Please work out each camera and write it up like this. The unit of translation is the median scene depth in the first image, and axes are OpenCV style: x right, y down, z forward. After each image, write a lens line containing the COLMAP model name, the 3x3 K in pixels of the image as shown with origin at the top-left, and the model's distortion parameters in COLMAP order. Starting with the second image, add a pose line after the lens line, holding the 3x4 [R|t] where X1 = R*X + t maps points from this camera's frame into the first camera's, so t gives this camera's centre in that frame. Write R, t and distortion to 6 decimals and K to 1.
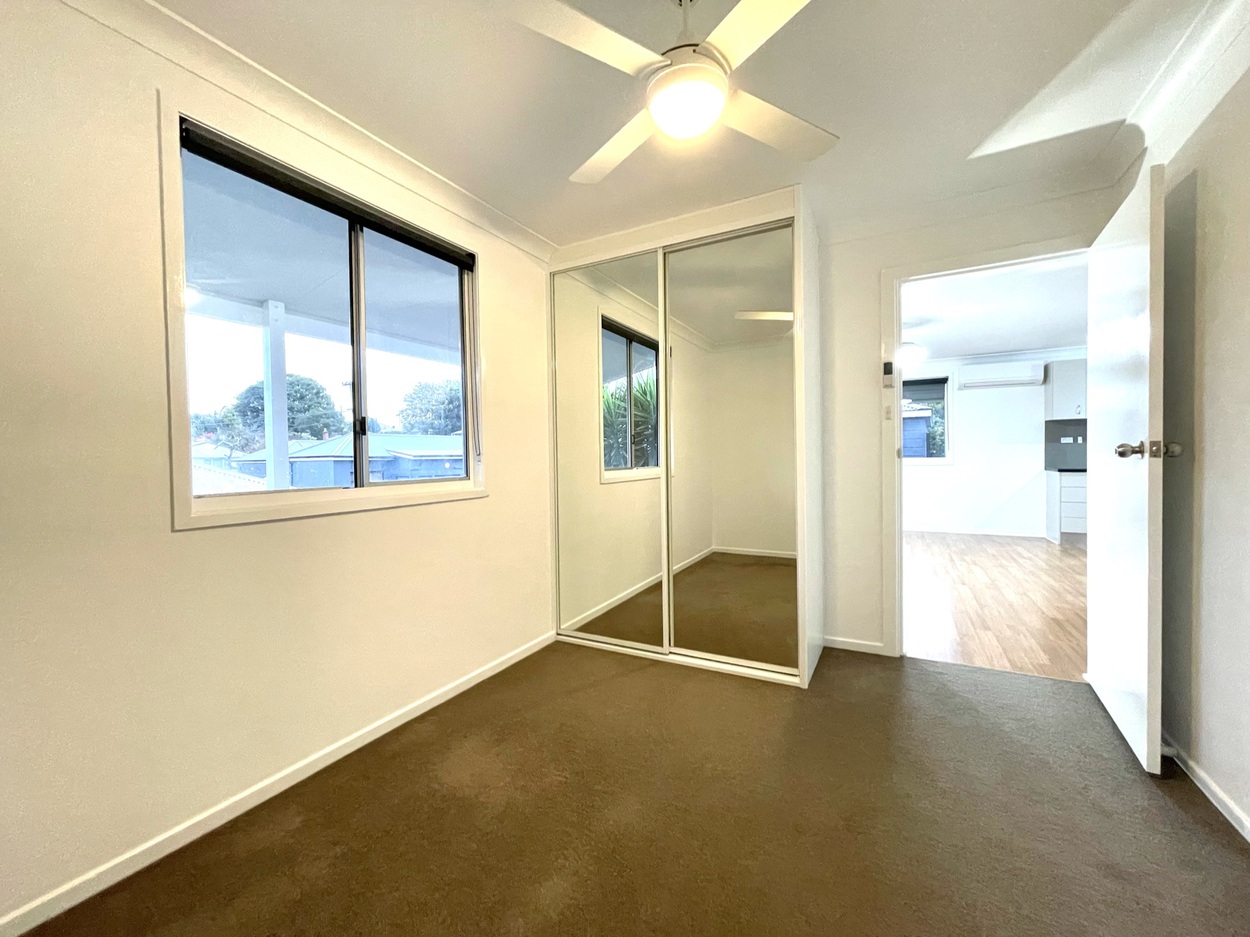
lens RADIAL K [[502.7, 0, 621.4], [0, 502.7, 466.2], [0, 0, 1]] dist [0.000890, 0.000004]
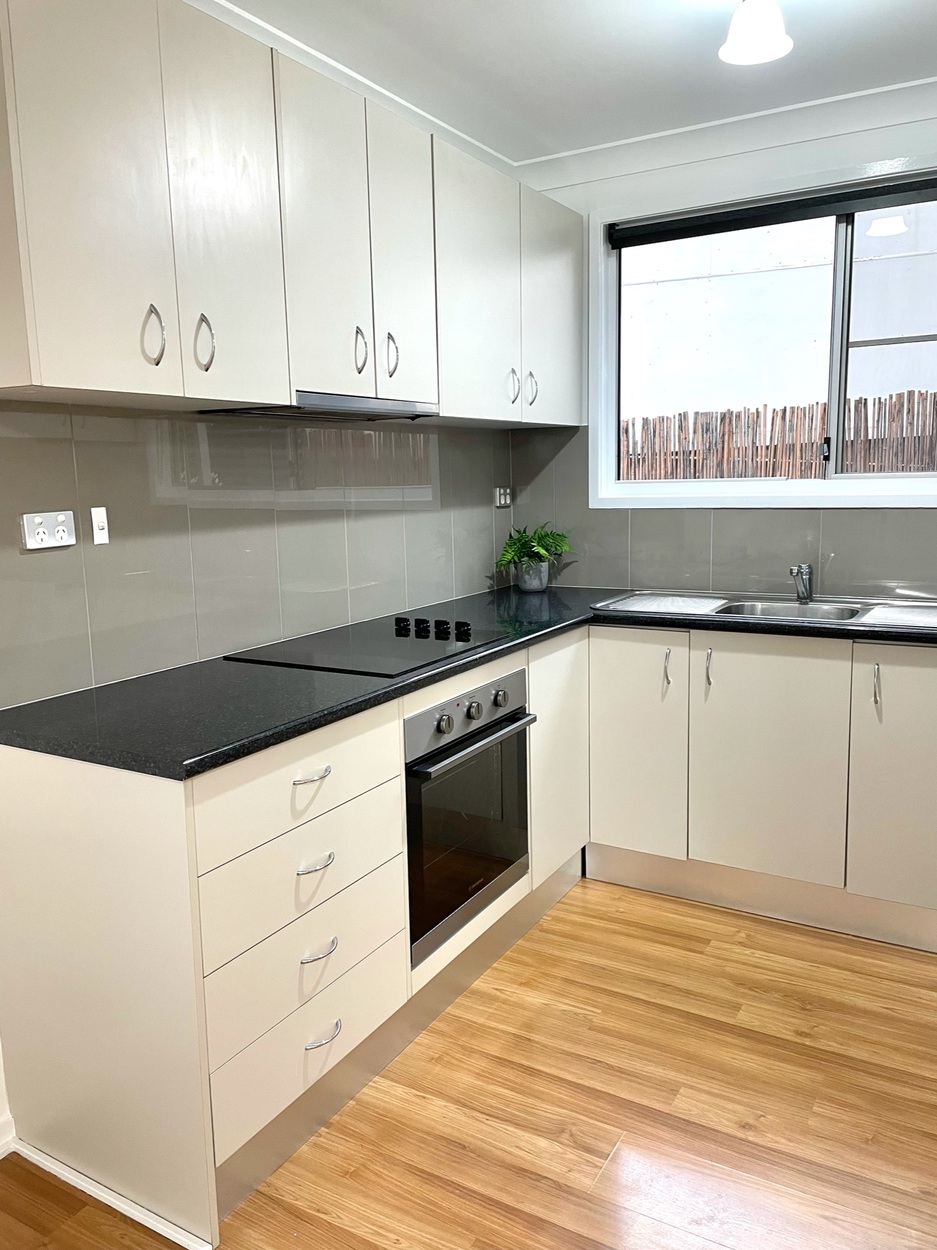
lens RADIAL K [[939.9, 0, 468.5], [0, 939.9, 625.0], [0, 0, 1]] dist [0.109131, -0.117247]
pose [[0.032563, -0.148827, 0.988327, 0.583442], [0.044887, 0.988071, 0.147310, -0.060605], [-0.998461, 0.039566, 0.038855, 0.853242]]
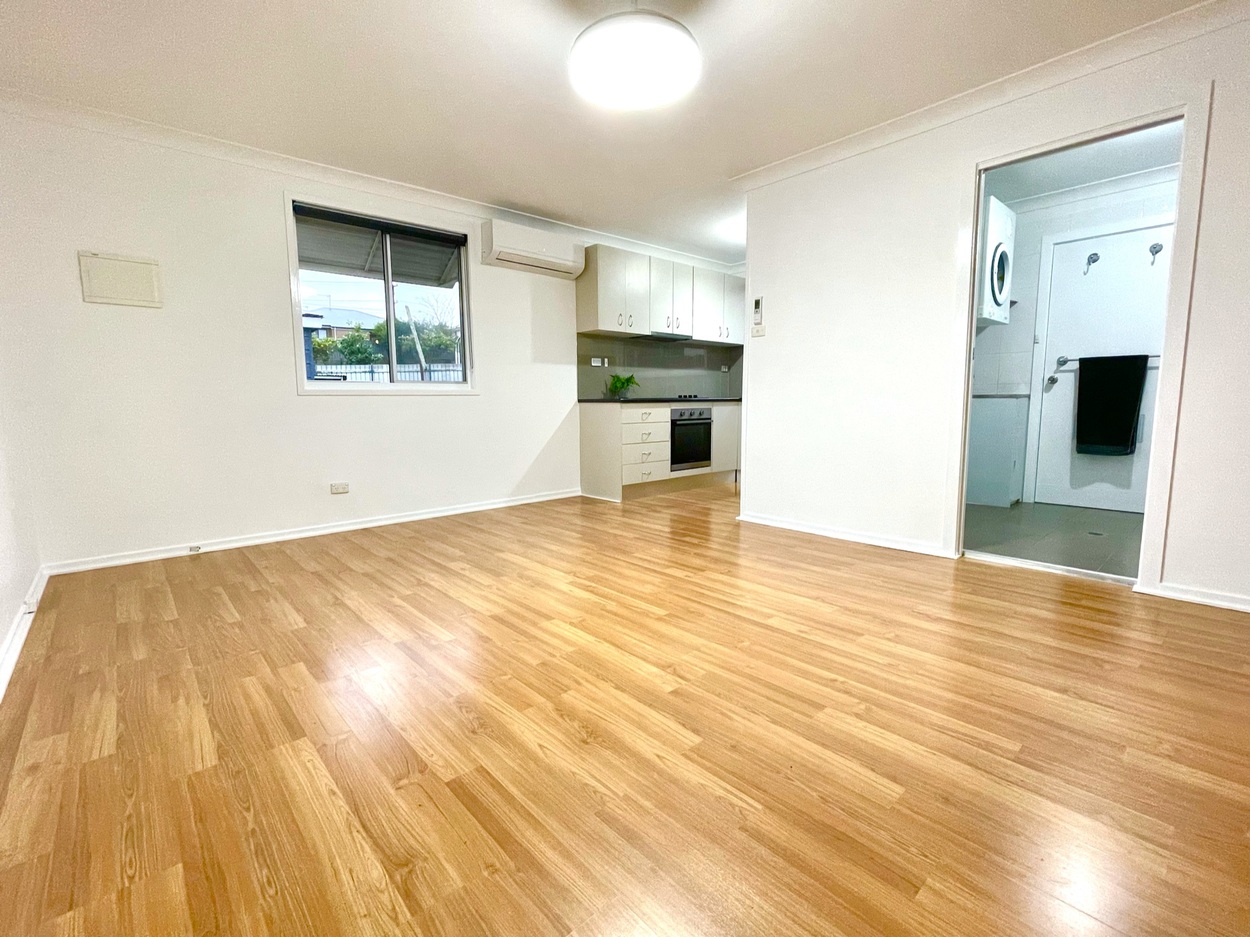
lens RADIAL K [[563.7, 0, 625.0], [0, 563.7, 468.5], [0, 0, 1]] dist [0.002078, 0.000313]
pose [[0.325130, -0.101810, 0.940173, 0.106379], [0.024812, 0.994764, 0.099141, 0.022224], [-0.945344, -0.008906, 0.325954, 0.686984]]
